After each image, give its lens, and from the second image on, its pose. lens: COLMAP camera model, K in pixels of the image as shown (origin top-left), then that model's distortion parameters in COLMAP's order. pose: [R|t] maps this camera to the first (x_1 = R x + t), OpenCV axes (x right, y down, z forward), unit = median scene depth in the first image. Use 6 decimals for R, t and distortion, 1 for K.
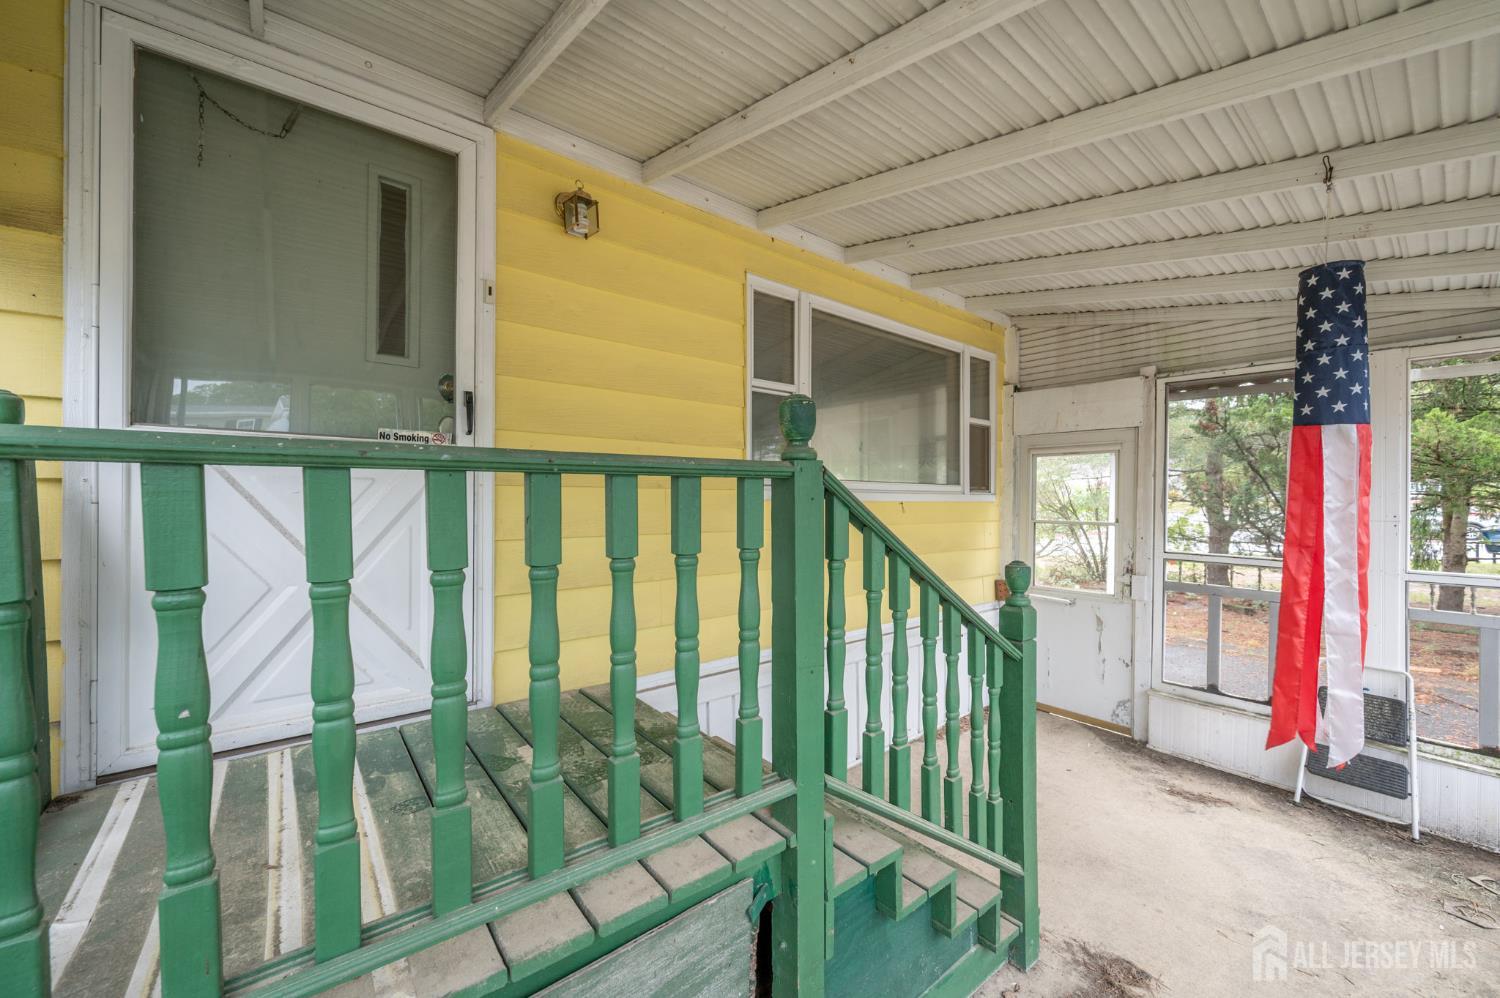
lens RADIAL K [[589.9, 0, 749.3], [0, 589.9, 500.9], [0, 0, 1]] dist [0.001085, 0.000080]
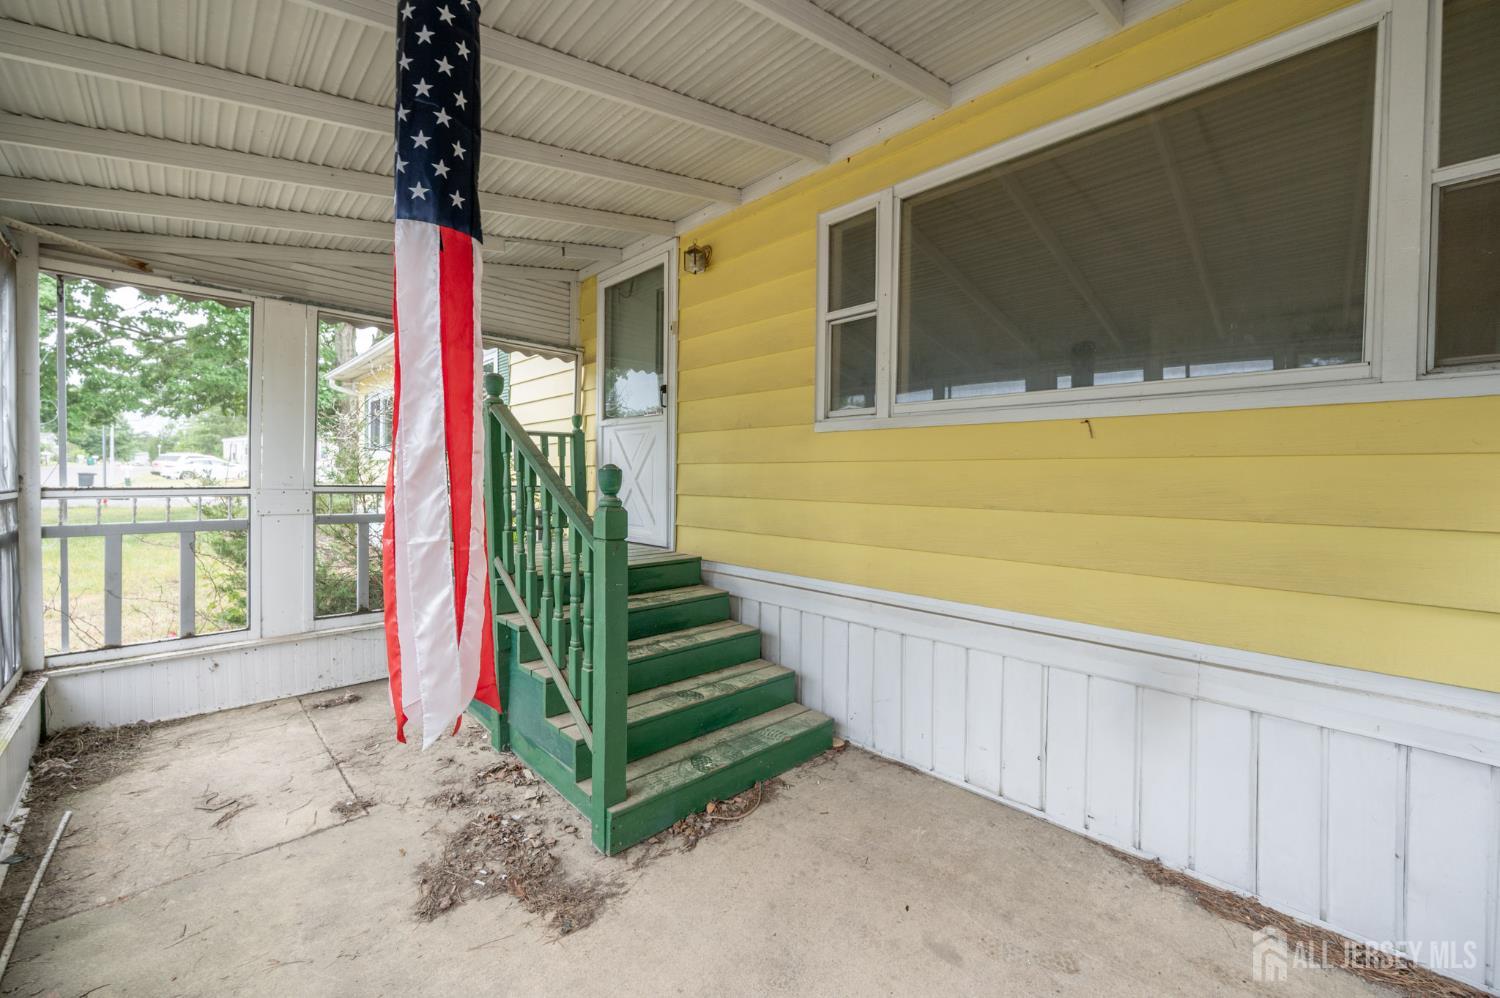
lens RADIAL K [[589.9, 0, 749.3], [0, 589.9, 488.5], [0, 0, 1]] dist [0.001085, 0.000080]
pose [[0.074125, 0.019939, -0.997050, 1.039670], [-0.011181, 0.999754, 0.019162, 0.080536], [0.997186, 0.009727, 0.074329, 0.801509]]
